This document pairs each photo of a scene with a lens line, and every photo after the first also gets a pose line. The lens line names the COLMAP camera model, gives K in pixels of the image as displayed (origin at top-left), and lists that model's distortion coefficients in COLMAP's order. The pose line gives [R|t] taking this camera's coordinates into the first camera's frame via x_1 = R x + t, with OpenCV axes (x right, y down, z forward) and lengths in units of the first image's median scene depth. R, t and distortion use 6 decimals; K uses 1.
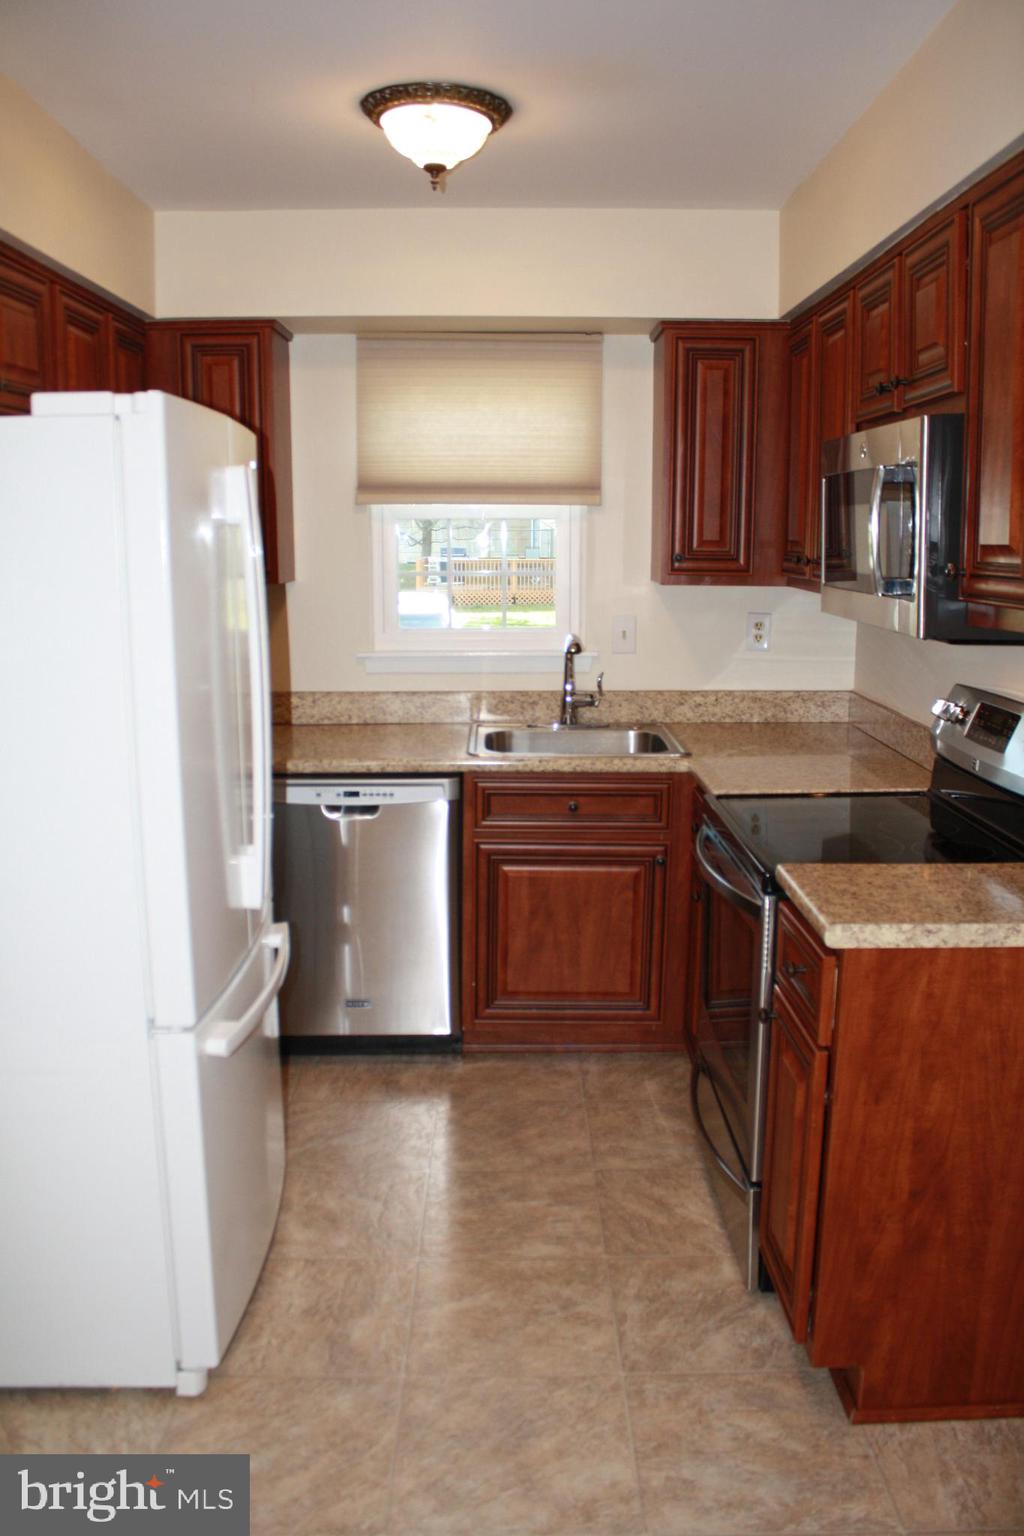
lens RADIAL K [[1278.7, 0, 527.8], [0, 1278.7, 769.1], [0, 0, 1]] dist [-0.134674, 0.043646]
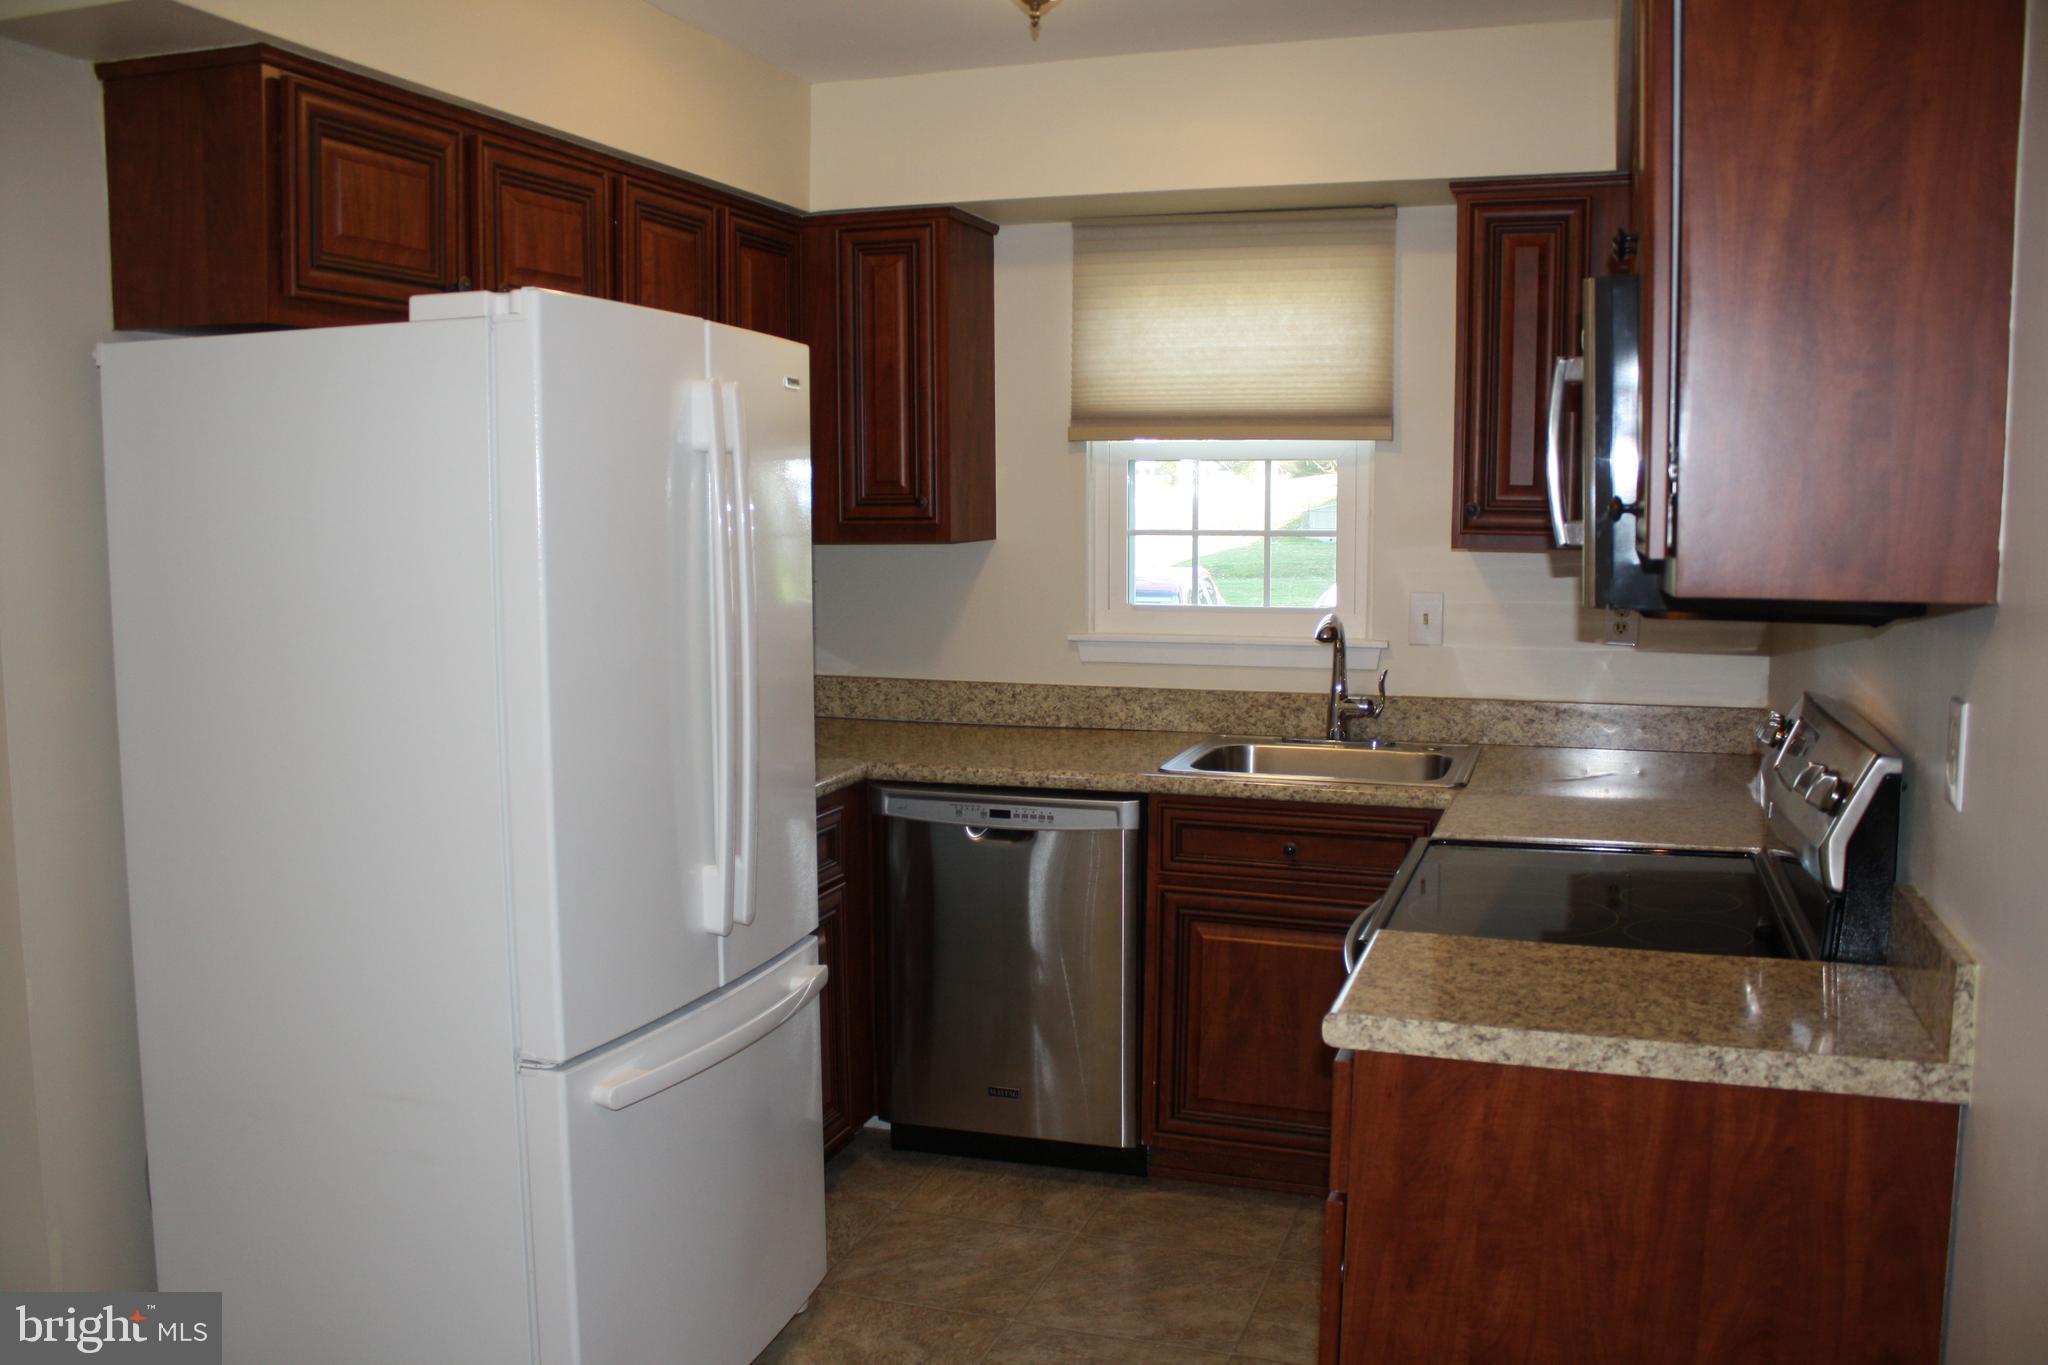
lens RADIAL K [[1704.9, 0, 1040.1], [0, 1704.9, 689.6], [0, 0, 1]] dist [-0.134674, 0.043646]
pose [[0.941602, 0.034417, -0.334964, 0.218622], [-0.059387, 0.996143, -0.064589, 0.009769], [0.331449, 0.080709, 0.940015, 0.042318]]
